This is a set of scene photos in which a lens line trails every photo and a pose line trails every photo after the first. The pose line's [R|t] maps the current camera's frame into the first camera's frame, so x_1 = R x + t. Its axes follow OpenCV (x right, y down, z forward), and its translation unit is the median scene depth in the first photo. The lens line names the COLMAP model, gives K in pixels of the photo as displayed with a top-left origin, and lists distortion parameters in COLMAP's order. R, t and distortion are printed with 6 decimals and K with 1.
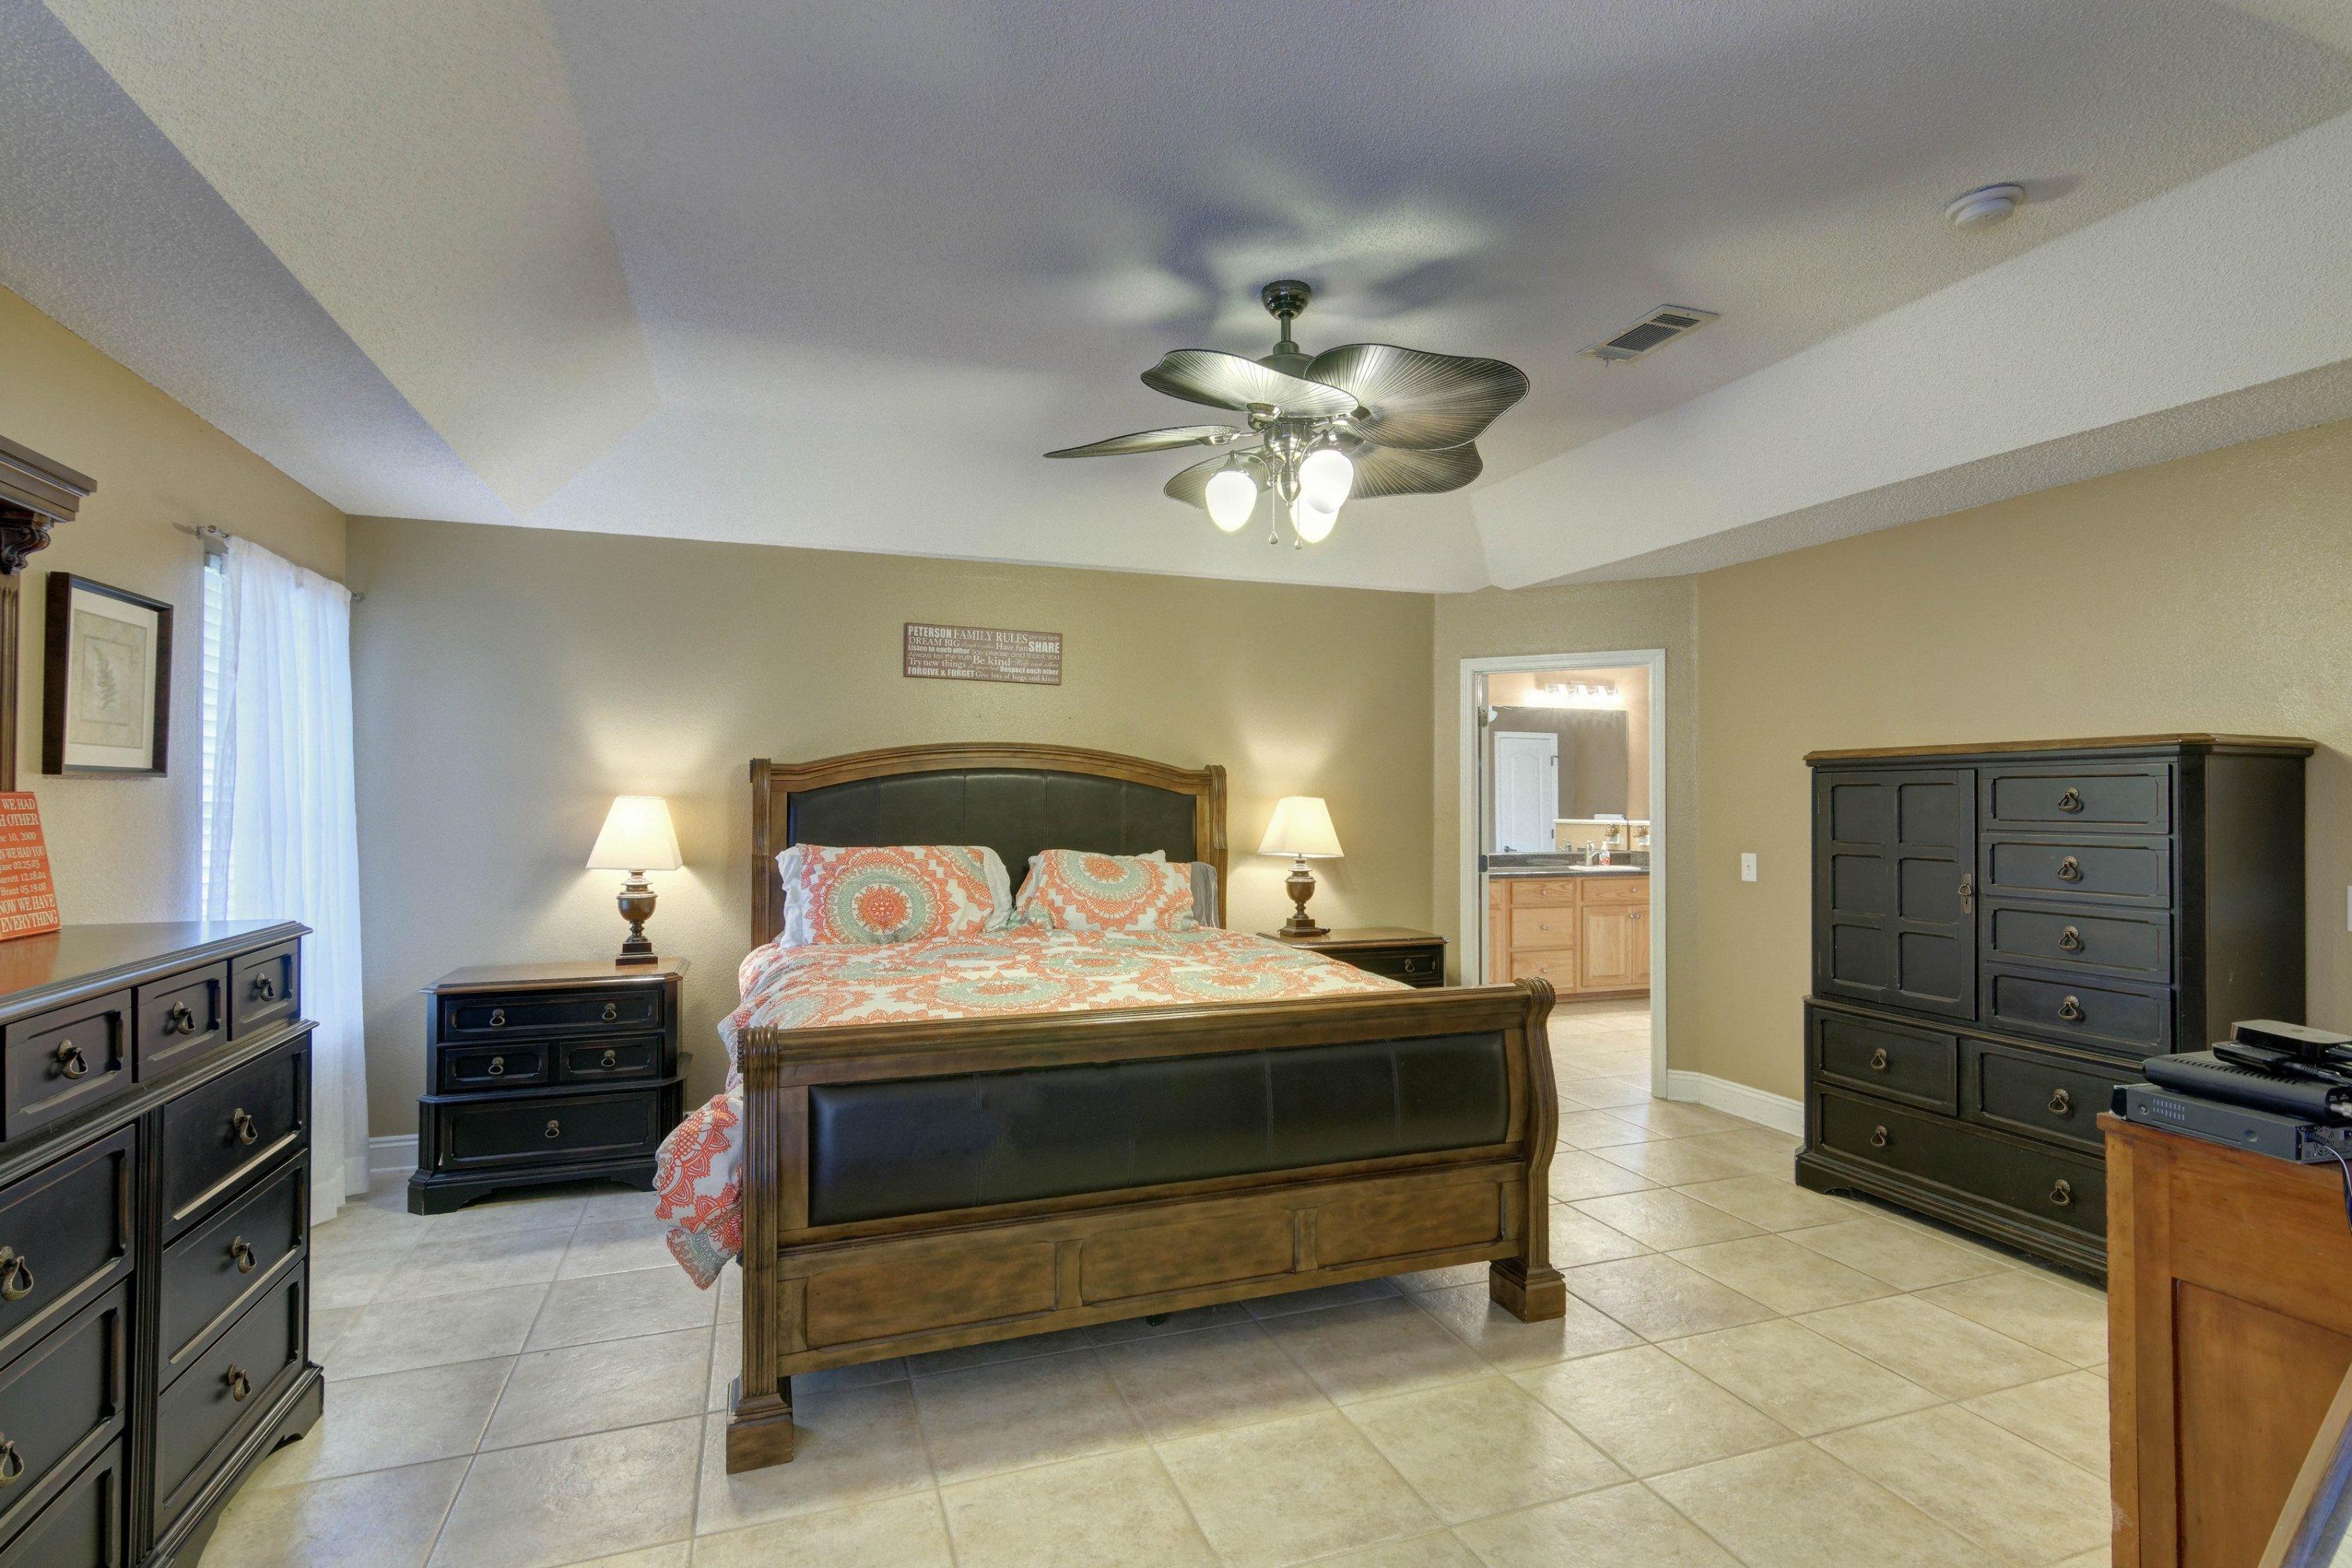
lens RADIAL K [[1119.2, 0, 1176.0], [0, 1119.2, 784.0], [0, 0, 1]] dist [0.007167, 0.000465]
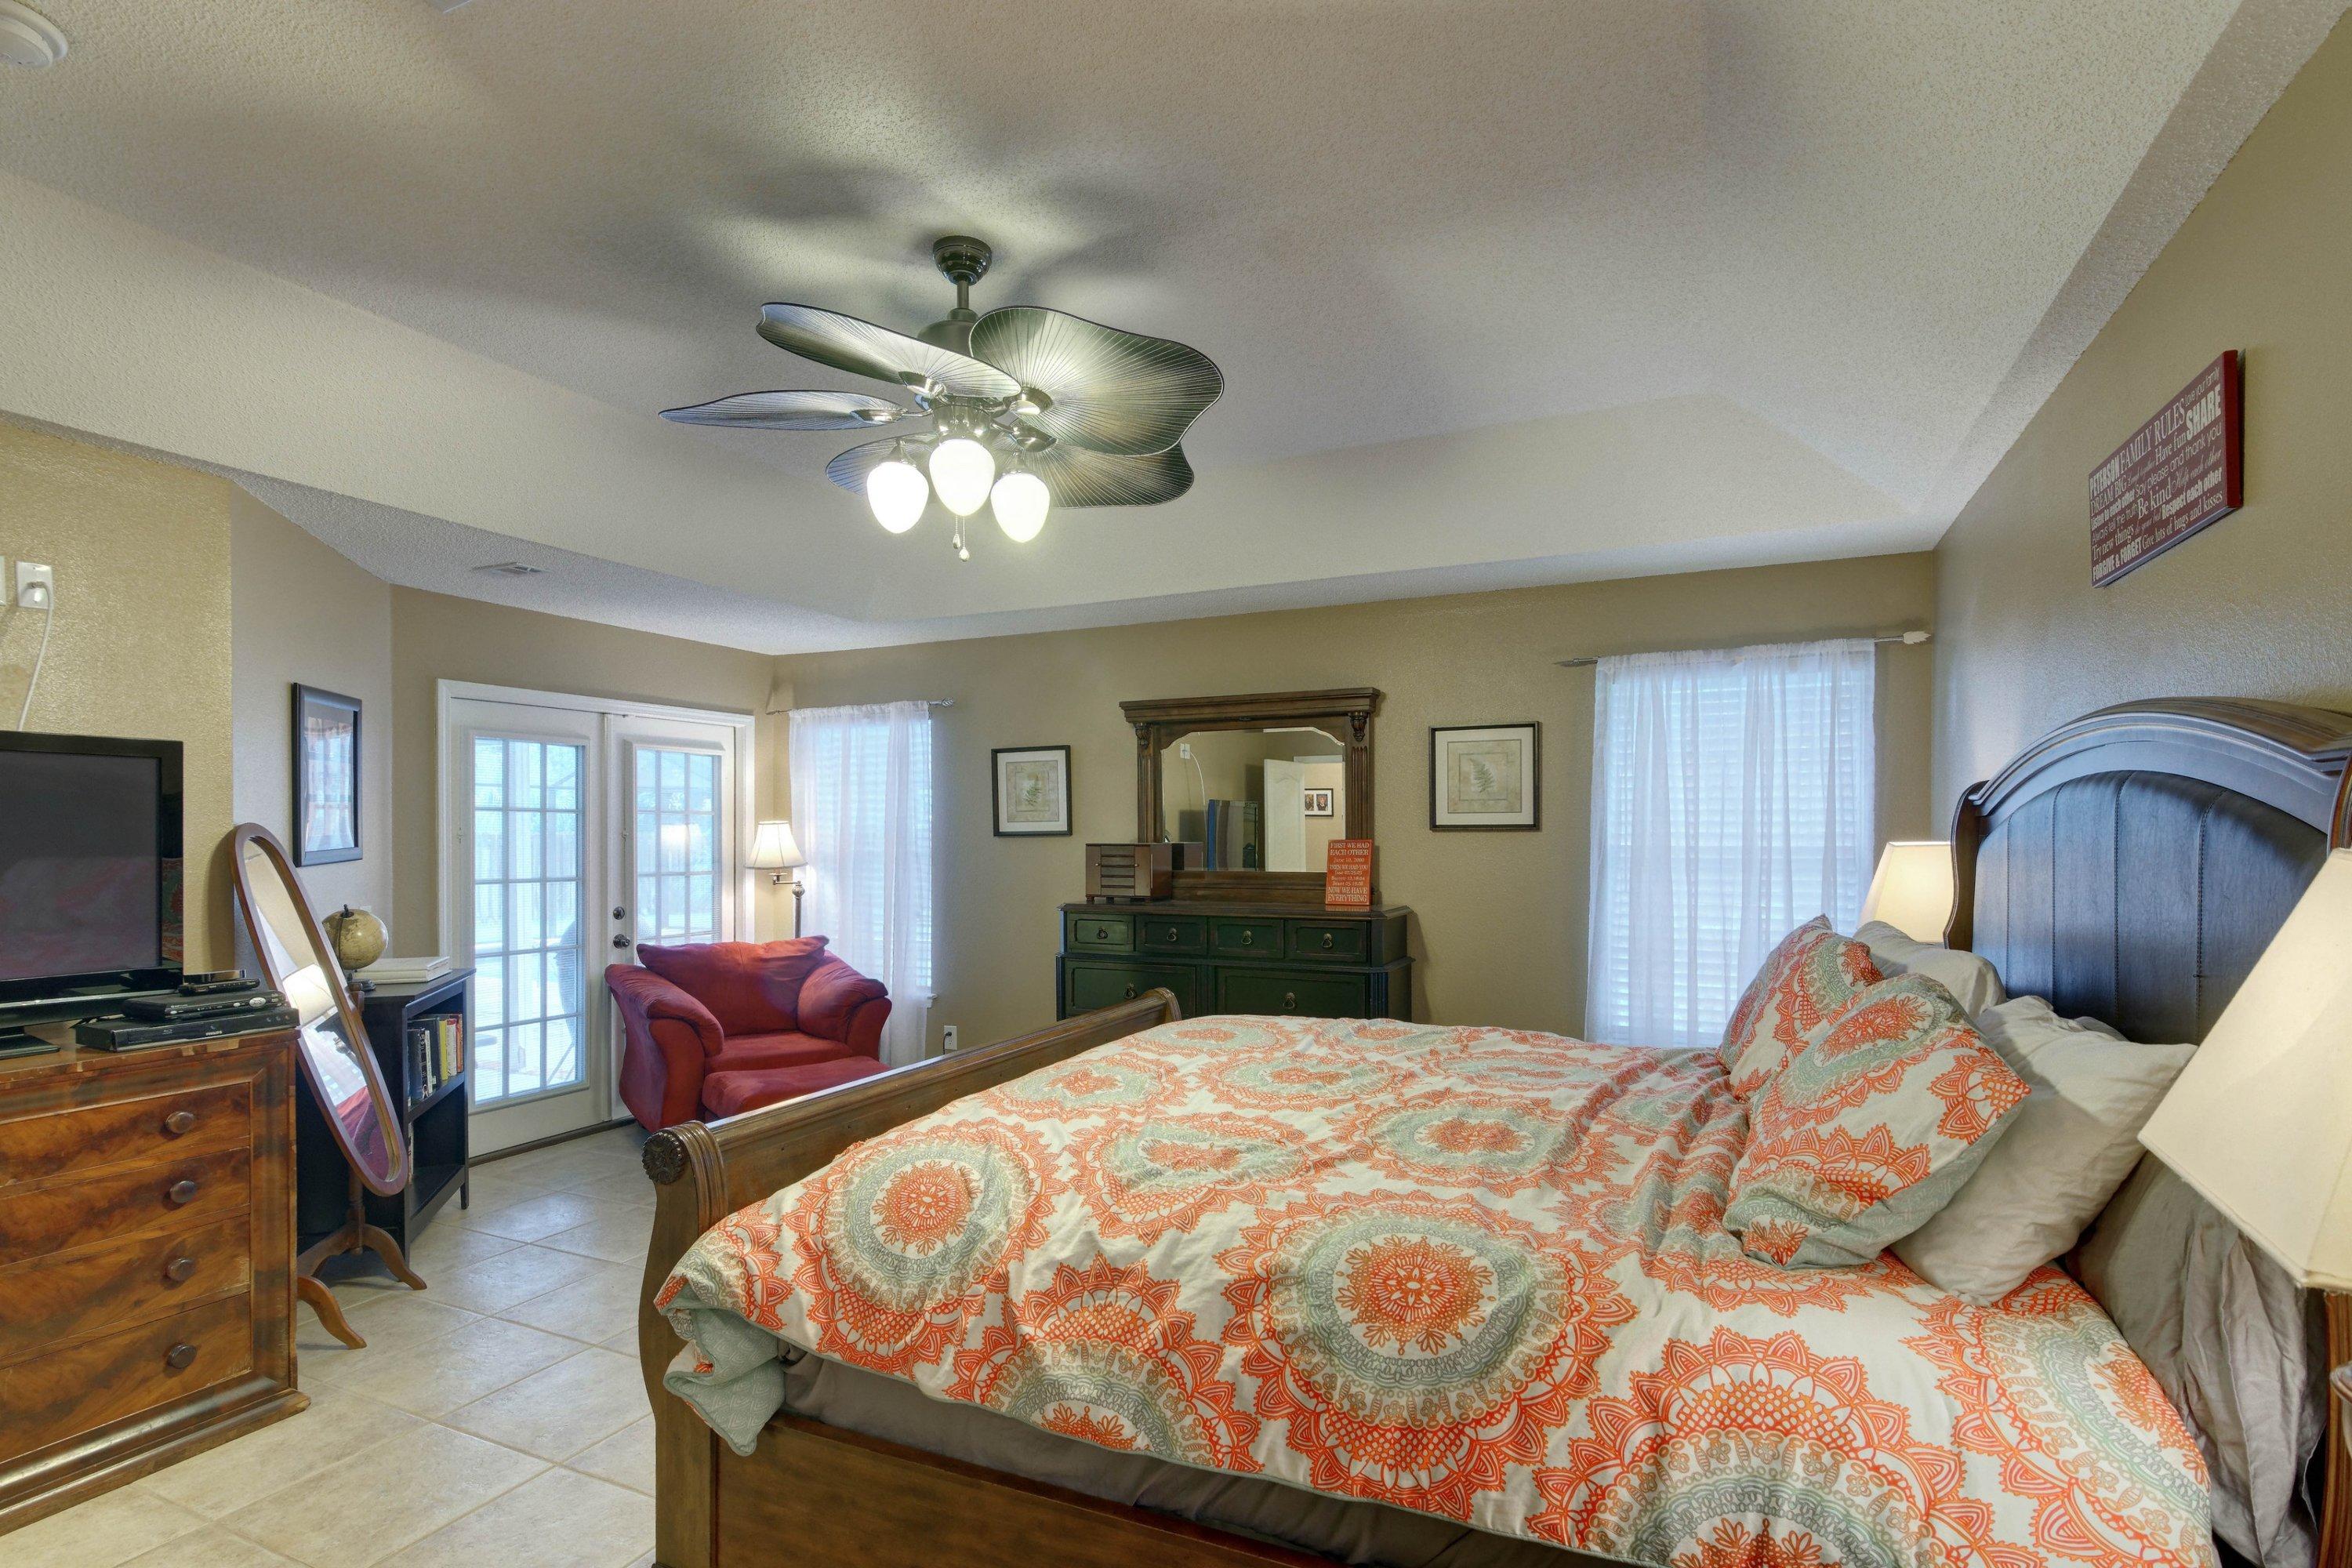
lens RADIAL K [[1159.1, 0, 1175.8], [0, 1159.1, 826.5], [0, 0, 1]] dist [0.001160, 0.000249]
pose [[-0.707456, -0.004939, -0.706740, 0.433007], [0.011557, 0.999761, -0.018555, 0.010137], [0.706663, -0.021295, -0.707230, 1.248578]]
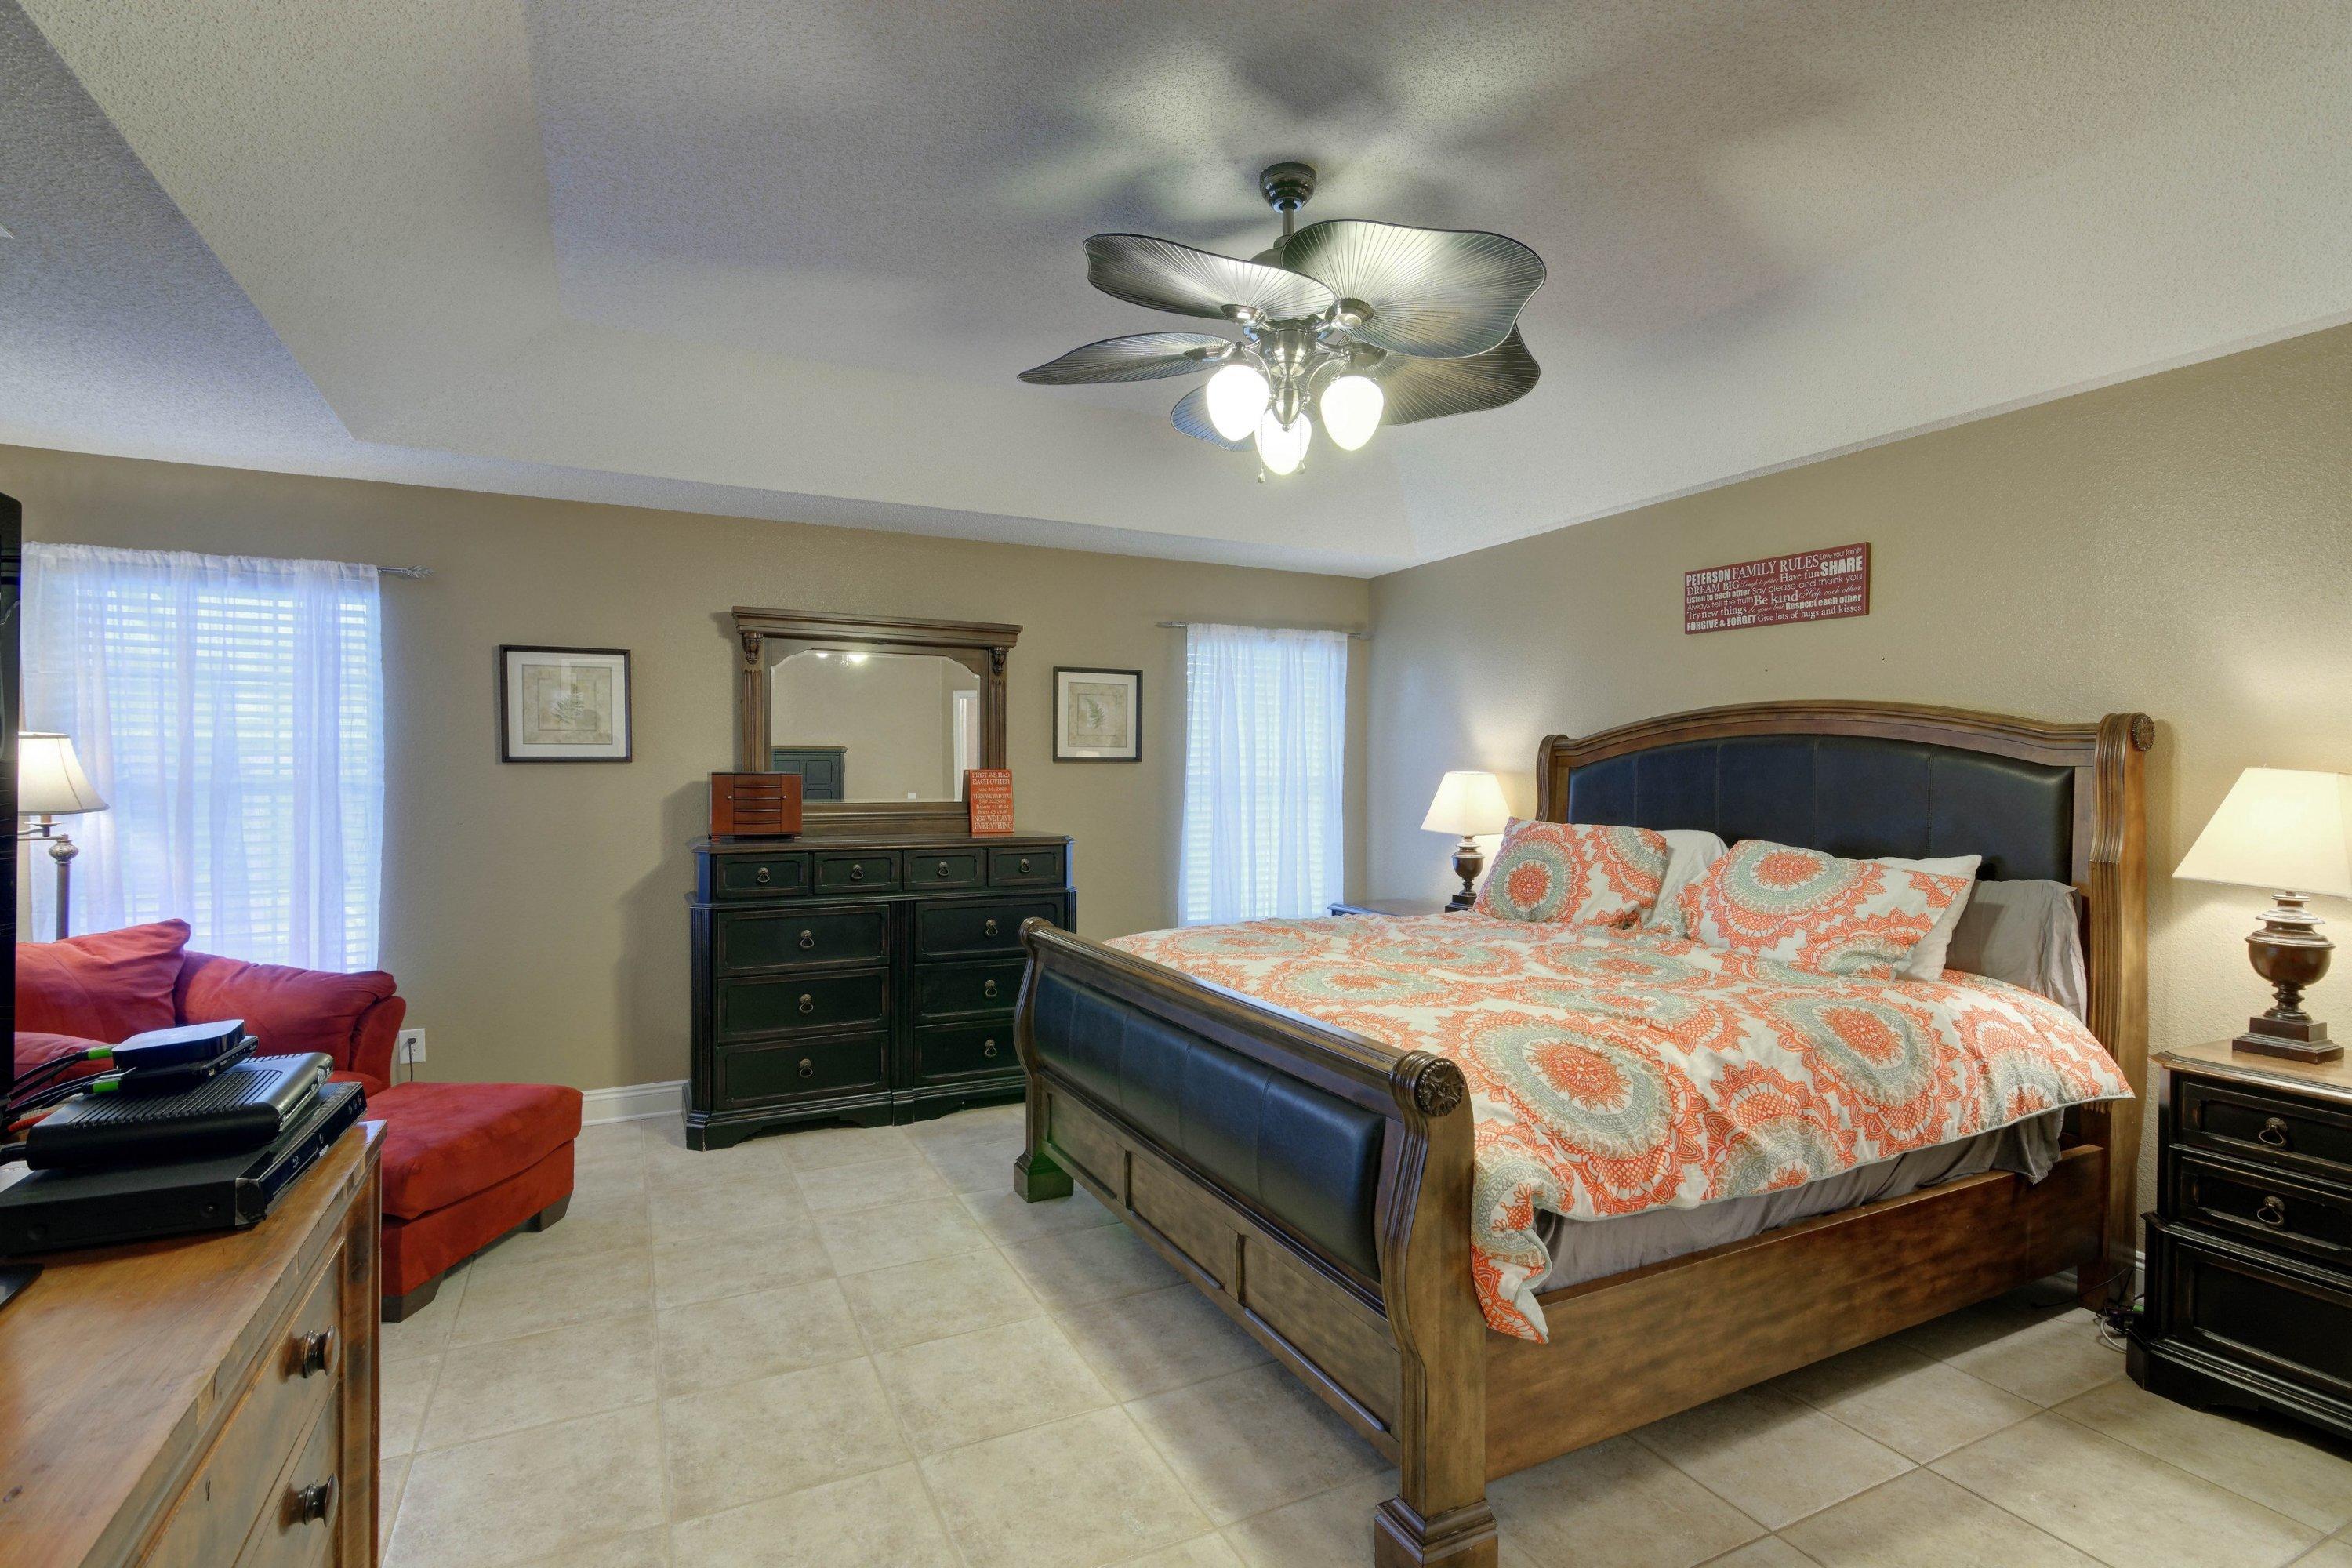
lens RADIAL K [[1119.2, 0, 1176.0], [0, 1119.2, 784.0], [0, 0, 1]] dist [0.007167, 0.000465]
pose [[0.116883, 0.008388, -0.993110, 0.677383], [0.011249, 0.999889, 0.009769, 0.009480], [0.993082, -0.012313, 0.116775, 0.580748]]
